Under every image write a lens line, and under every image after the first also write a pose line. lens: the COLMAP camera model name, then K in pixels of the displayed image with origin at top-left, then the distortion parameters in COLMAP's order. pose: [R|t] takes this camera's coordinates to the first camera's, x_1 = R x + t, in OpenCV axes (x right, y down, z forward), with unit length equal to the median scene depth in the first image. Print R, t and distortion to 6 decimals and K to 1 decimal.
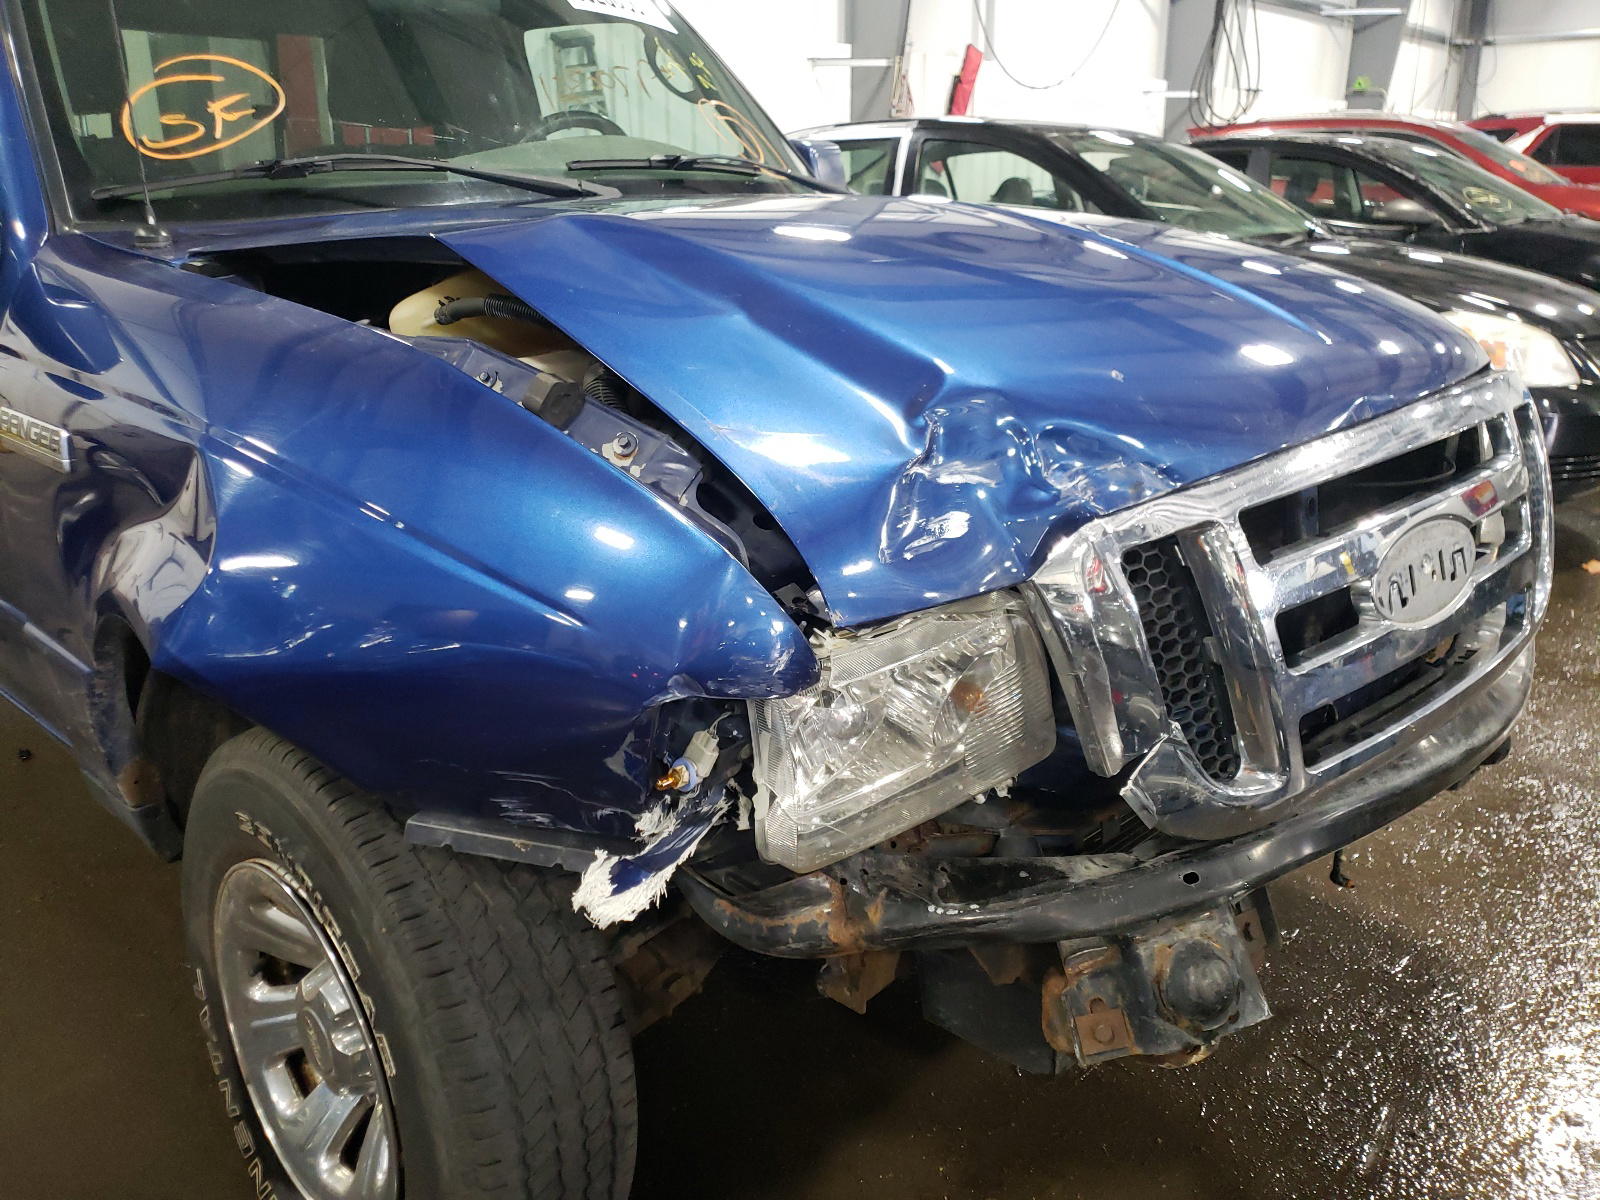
lens RADIAL K [[1281.3, 0, 758.3], [0, 1281.3, 601.3], [0, 0, 1]] dist [0.070389, -0.090803]
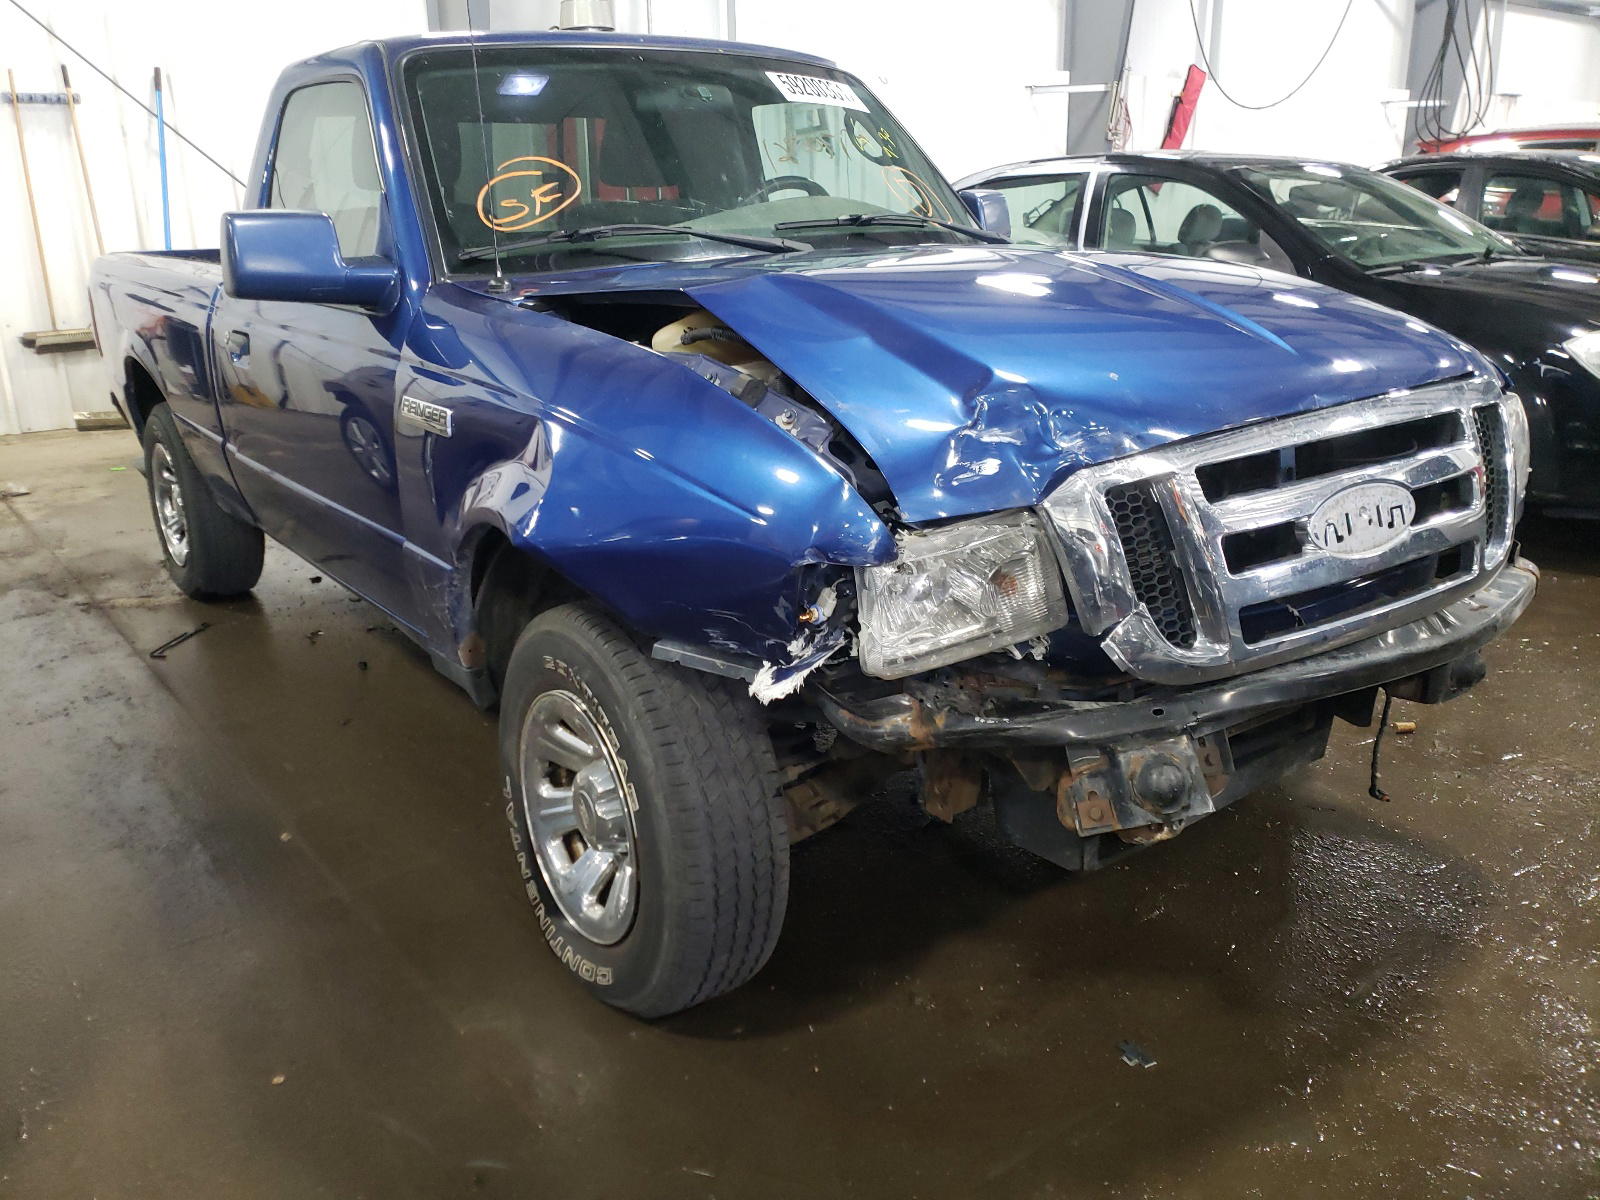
lens RADIAL K [[1281.3, 0, 758.3], [0, 1281.3, 601.3], [0, 0, 1]] dist [0.070389, -0.090803]
pose [[0.985113, 0.034278, -0.168456, 0.125914], [-0.036081, 0.999320, -0.007655, 0.113691], [0.168079, 0.013619, 0.985679, -0.551852]]
